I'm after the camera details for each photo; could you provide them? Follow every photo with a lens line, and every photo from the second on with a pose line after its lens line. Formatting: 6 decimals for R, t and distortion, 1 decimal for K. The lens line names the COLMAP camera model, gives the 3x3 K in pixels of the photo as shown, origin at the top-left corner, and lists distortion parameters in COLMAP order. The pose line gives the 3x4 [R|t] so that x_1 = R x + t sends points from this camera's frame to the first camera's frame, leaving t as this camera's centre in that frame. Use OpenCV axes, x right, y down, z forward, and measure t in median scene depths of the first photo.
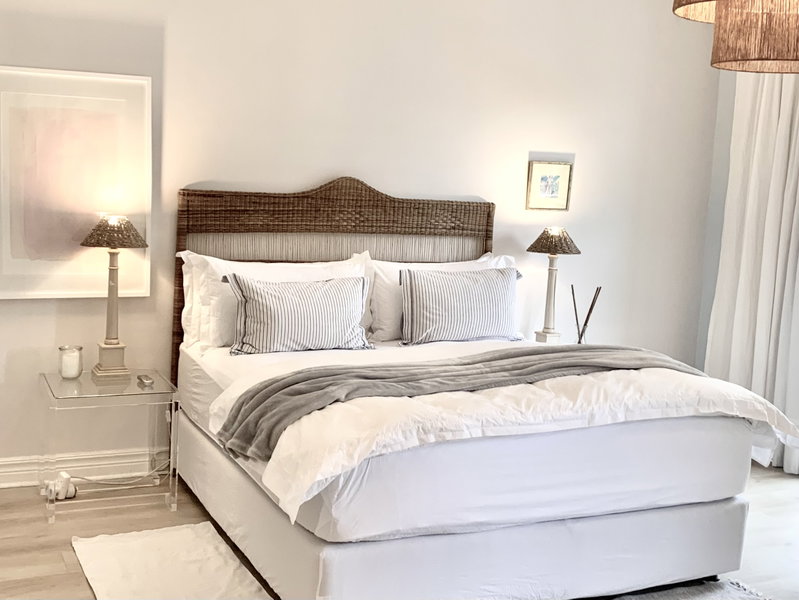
lens RADIAL K [[981.3, 0, 344.4], [0, 981.3, 298.8], [0, 0, 1]] dist [0.067895, 0.003470]
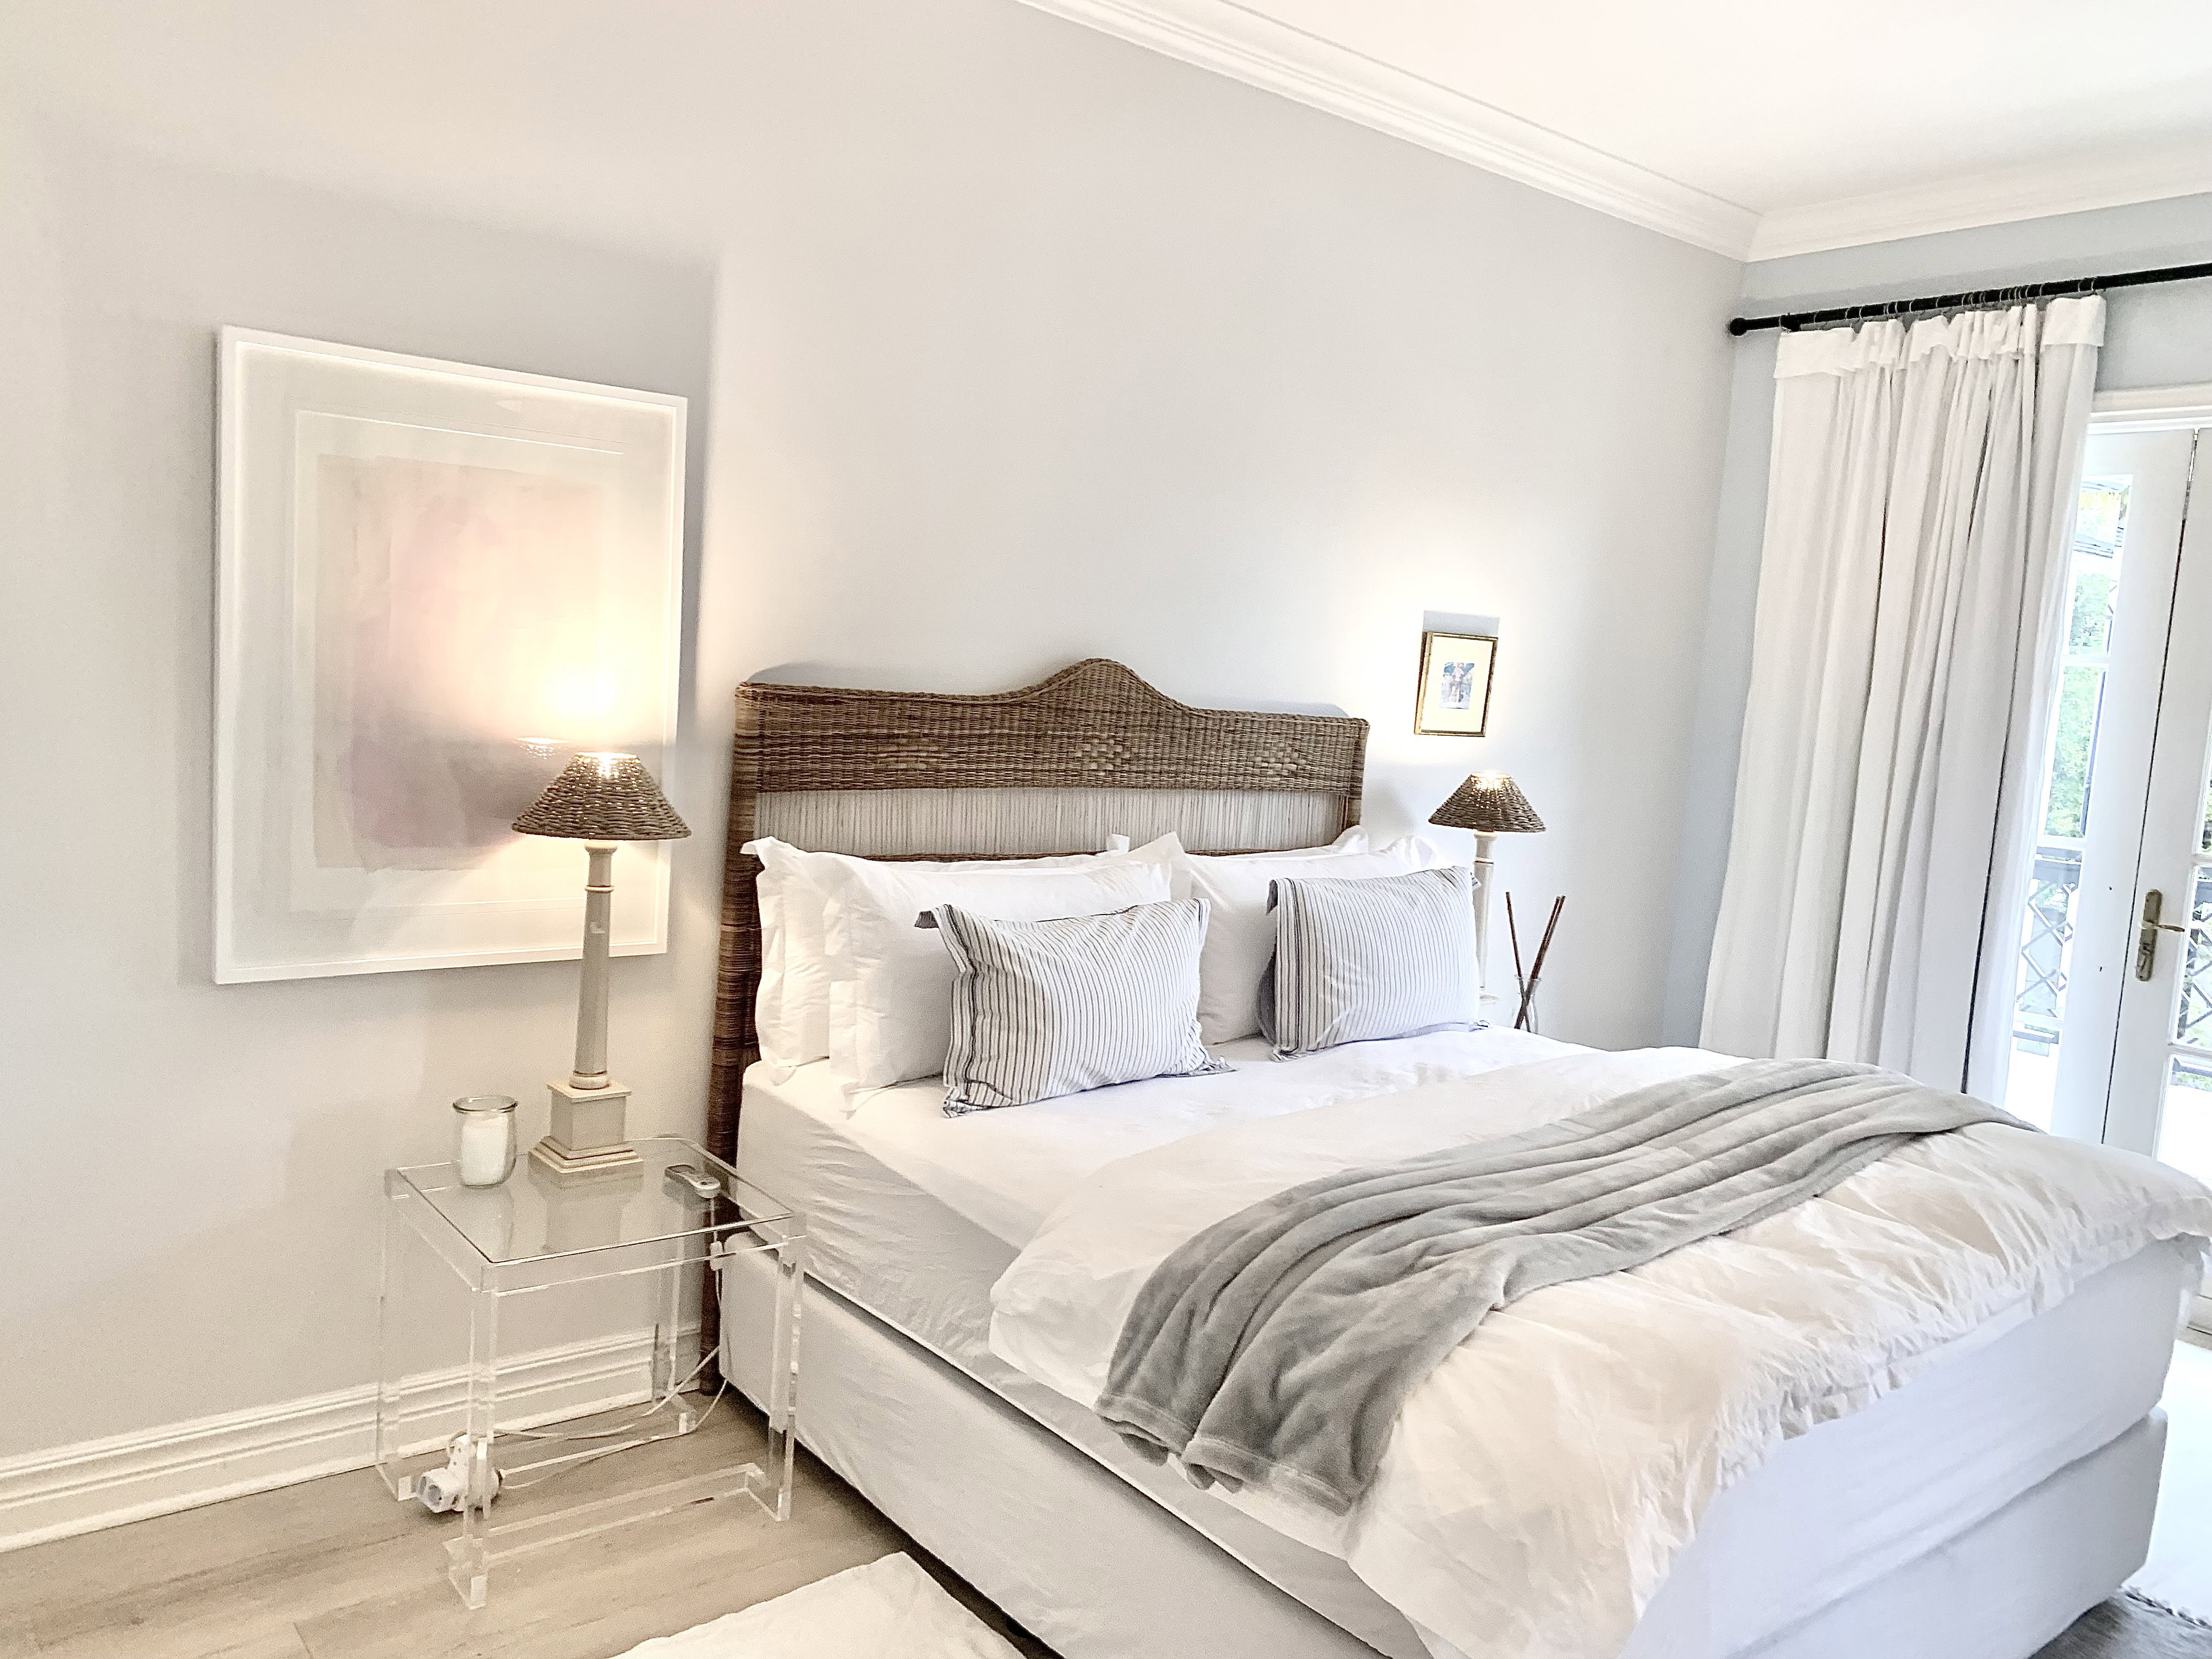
lens RADIAL K [[1679.3, 0, 1056.4], [0, 1679.3, 836.0], [0, 0, 1]] dist [0.057849, -0.092615]
pose [[0.966560, -0.004513, 0.256400, -0.215275], [0.005542, 0.999979, -0.003291, -0.045292], [-0.256380, 0.004602, 0.966565, 0.299393]]
